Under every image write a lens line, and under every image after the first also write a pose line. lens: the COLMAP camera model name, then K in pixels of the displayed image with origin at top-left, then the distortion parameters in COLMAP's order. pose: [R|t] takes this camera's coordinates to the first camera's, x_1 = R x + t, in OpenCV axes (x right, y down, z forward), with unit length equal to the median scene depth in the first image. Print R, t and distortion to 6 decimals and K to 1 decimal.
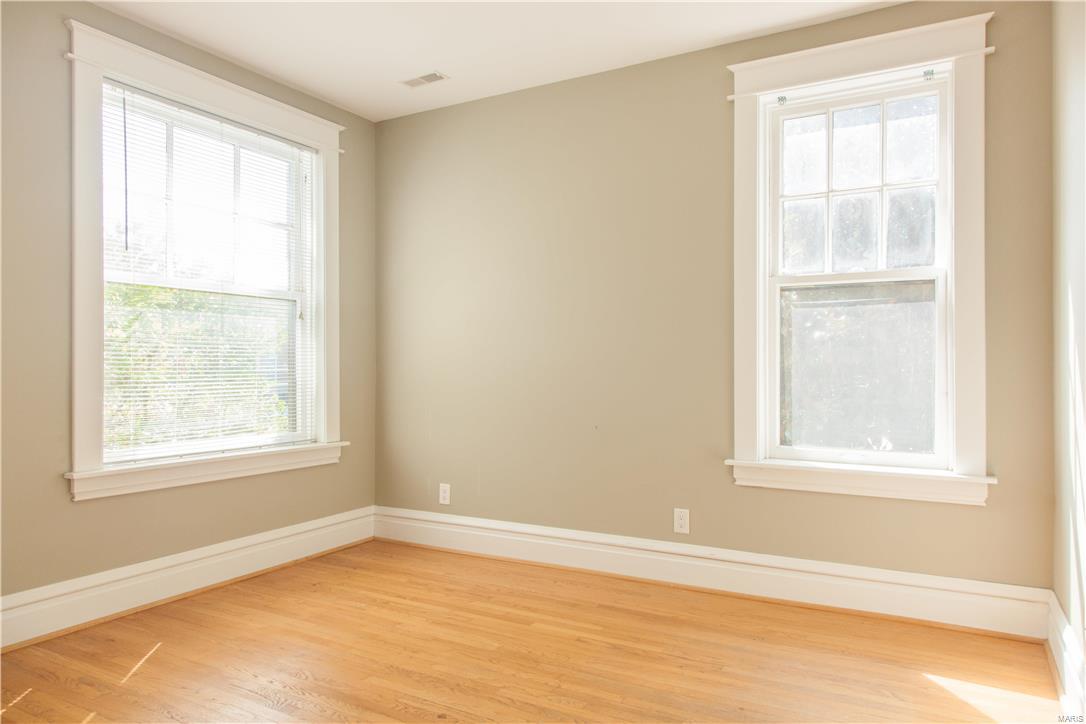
lens RADIAL K [[745.2, 0, 538.4], [0, 745.2, 359.2], [0, 0, 1]] dist [-0.004765, 0.030644]
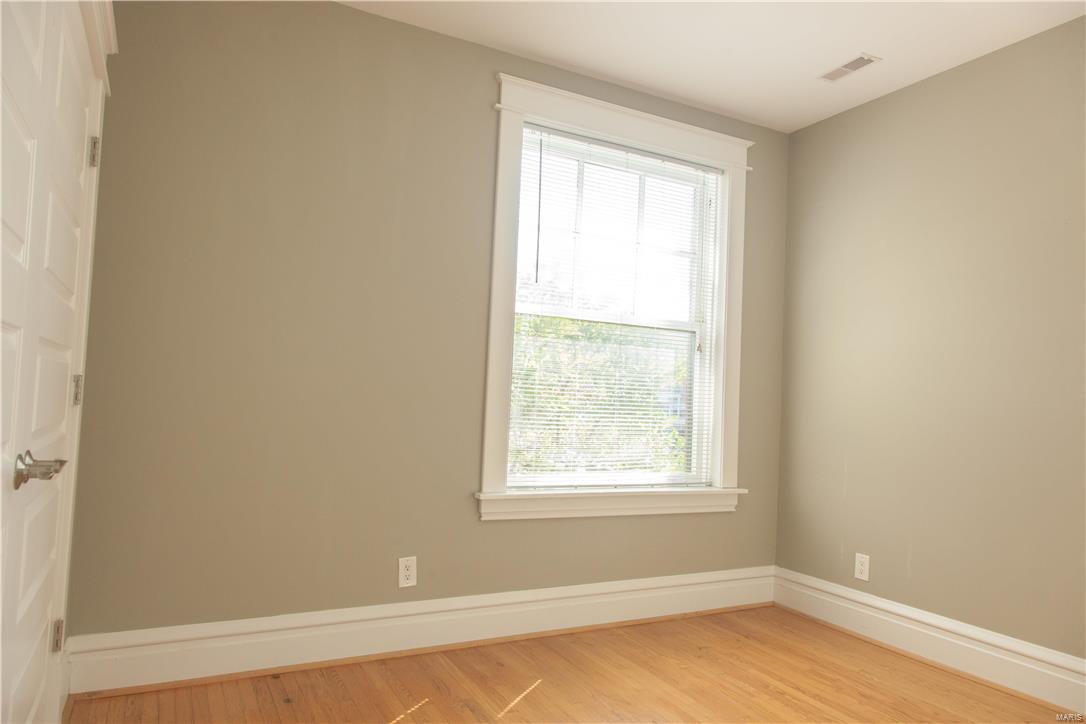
lens RADIAL K [[745.2, 0, 538.4], [0, 745.2, 359.2], [0, 0, 1]] dist [-0.004765, 0.030644]
pose [[0.853633, 0.014776, -0.520666, -0.006534], [-0.040829, 0.998420, -0.038606, -0.000011], [0.519273, 0.054213, 0.852887, 0.110088]]
